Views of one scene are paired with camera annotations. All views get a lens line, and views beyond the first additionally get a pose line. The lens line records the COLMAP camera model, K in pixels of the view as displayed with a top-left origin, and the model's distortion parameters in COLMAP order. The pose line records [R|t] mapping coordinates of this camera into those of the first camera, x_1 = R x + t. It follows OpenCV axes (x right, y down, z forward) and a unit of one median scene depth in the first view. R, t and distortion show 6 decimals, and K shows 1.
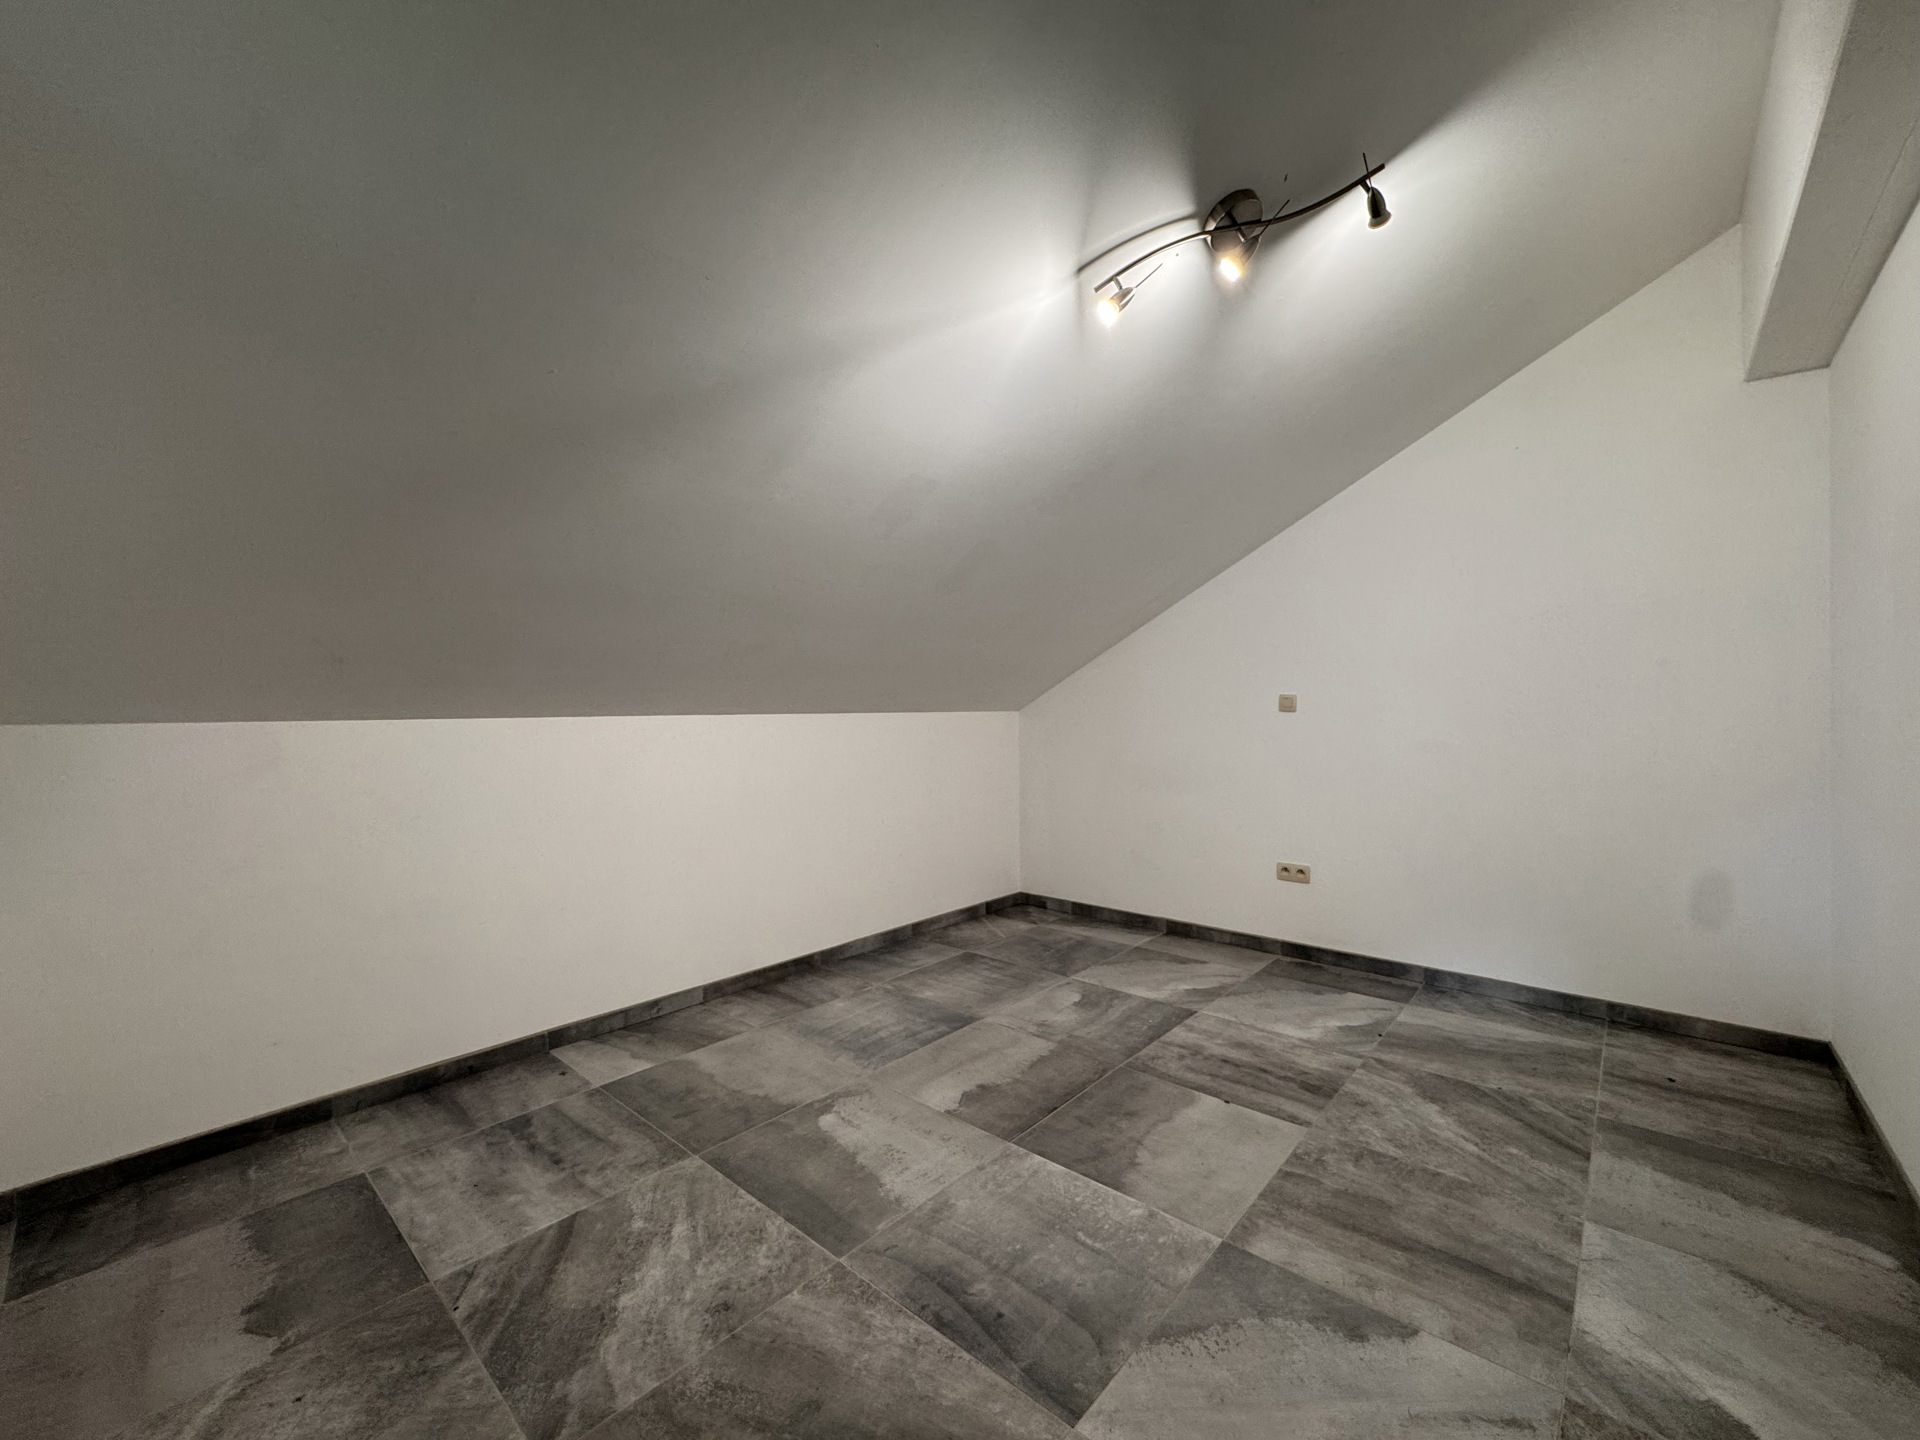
lens RADIAL K [[765.5, 0, 960.0], [0, 765.5, 717.1], [0, 0, 1]] dist [-0.001384, 0.000015]
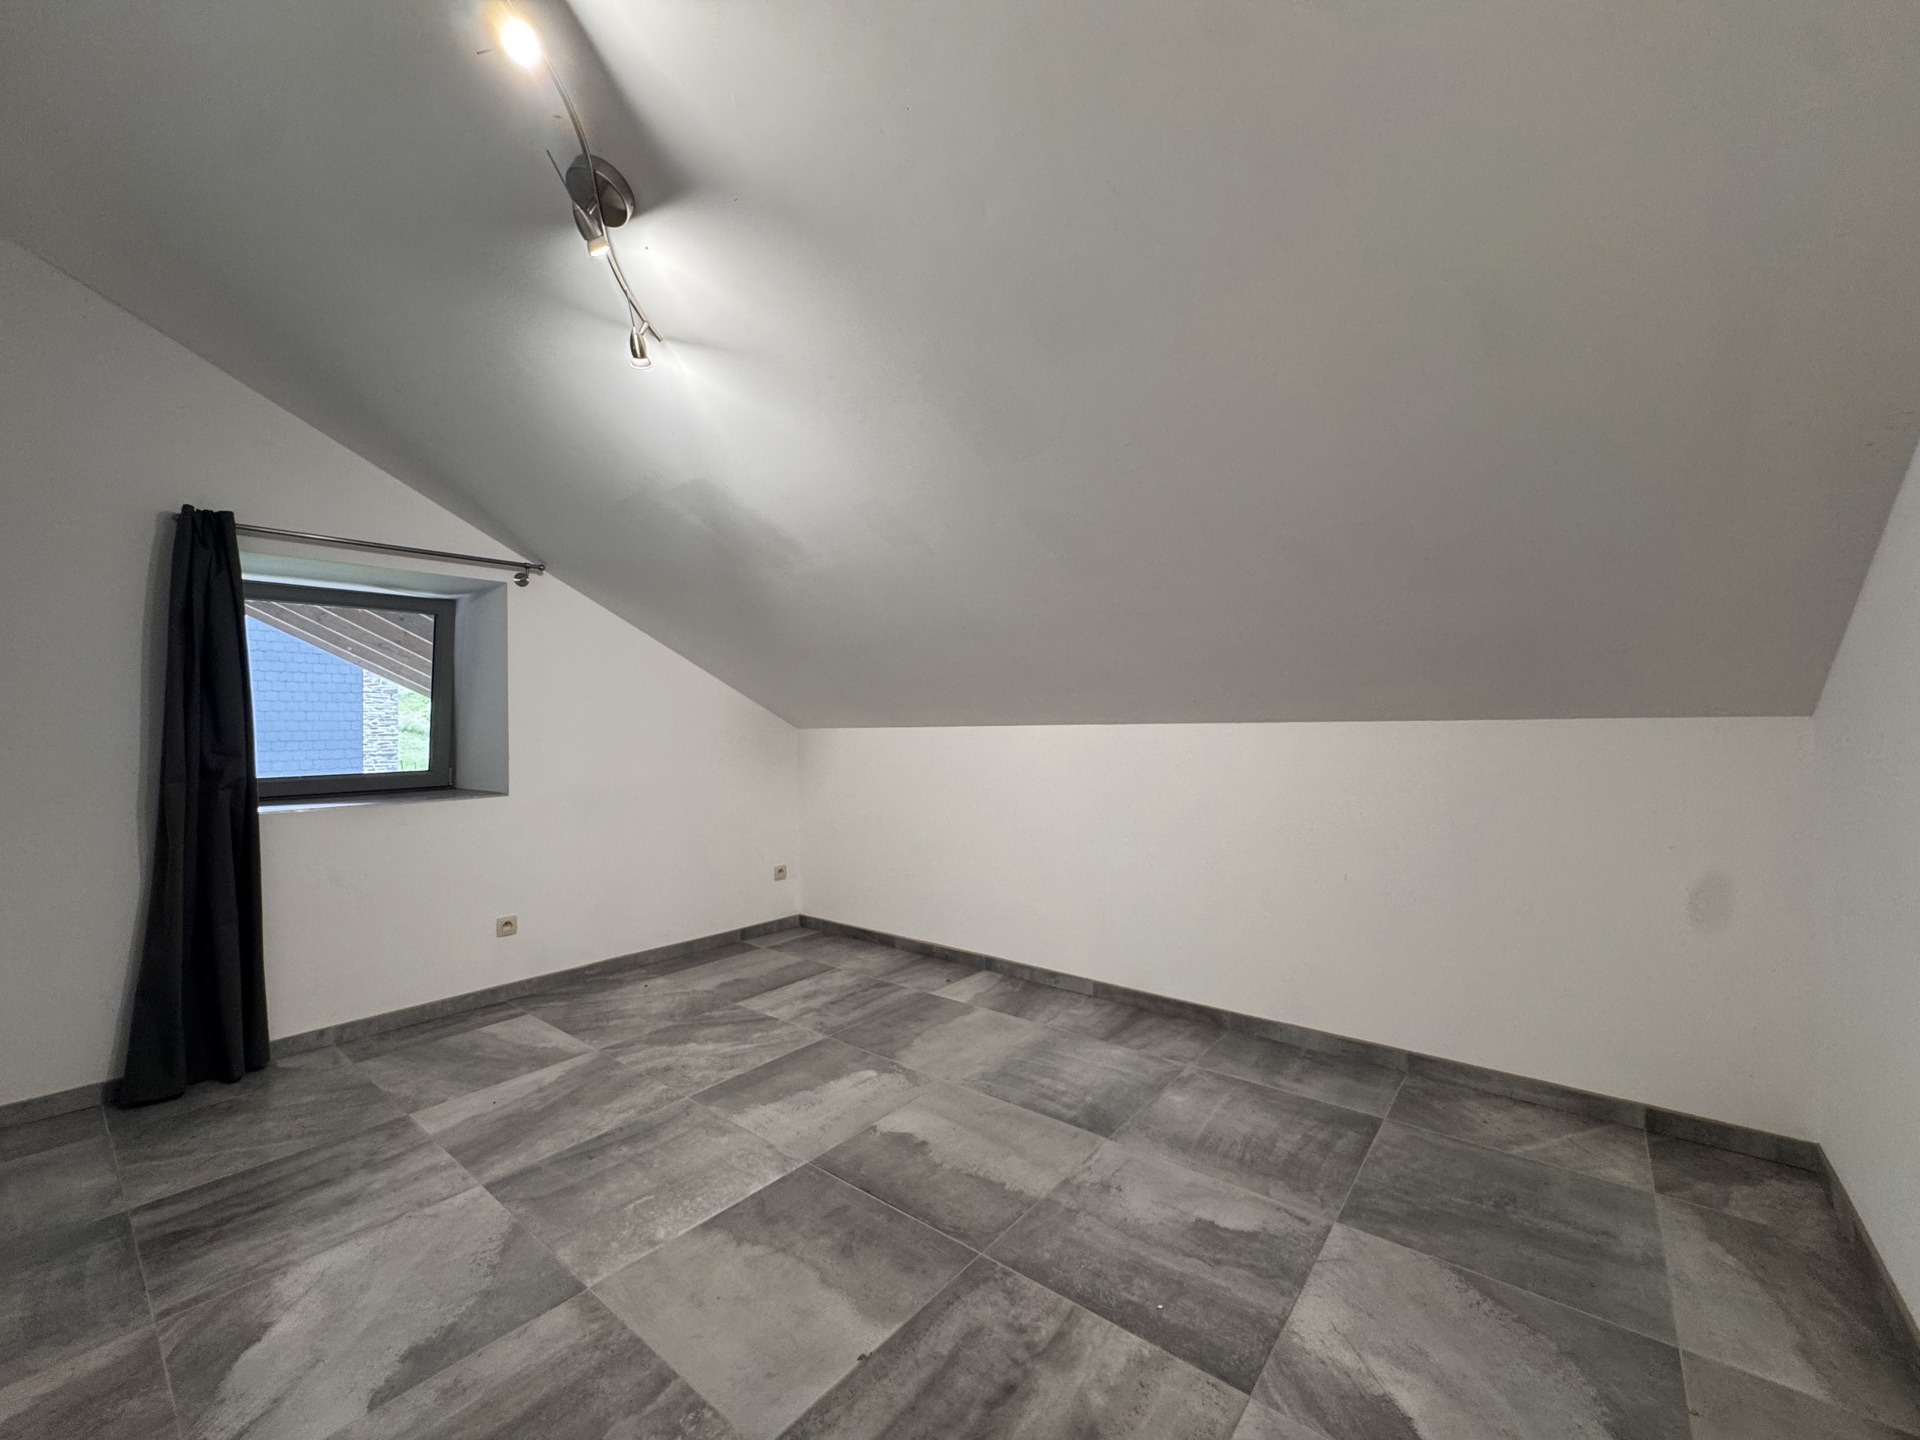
lens RADIAL K [[765.5, 0, 960.0], [0, 765.5, 717.1], [0, 0, 1]] dist [-0.001384, 0.000015]
pose [[0.048873, 0.001427, -0.998804, 0.962432], [0.009180, 0.999956, 0.001878, -0.024265], [0.998763, -0.009261, 0.048858, 1.033926]]
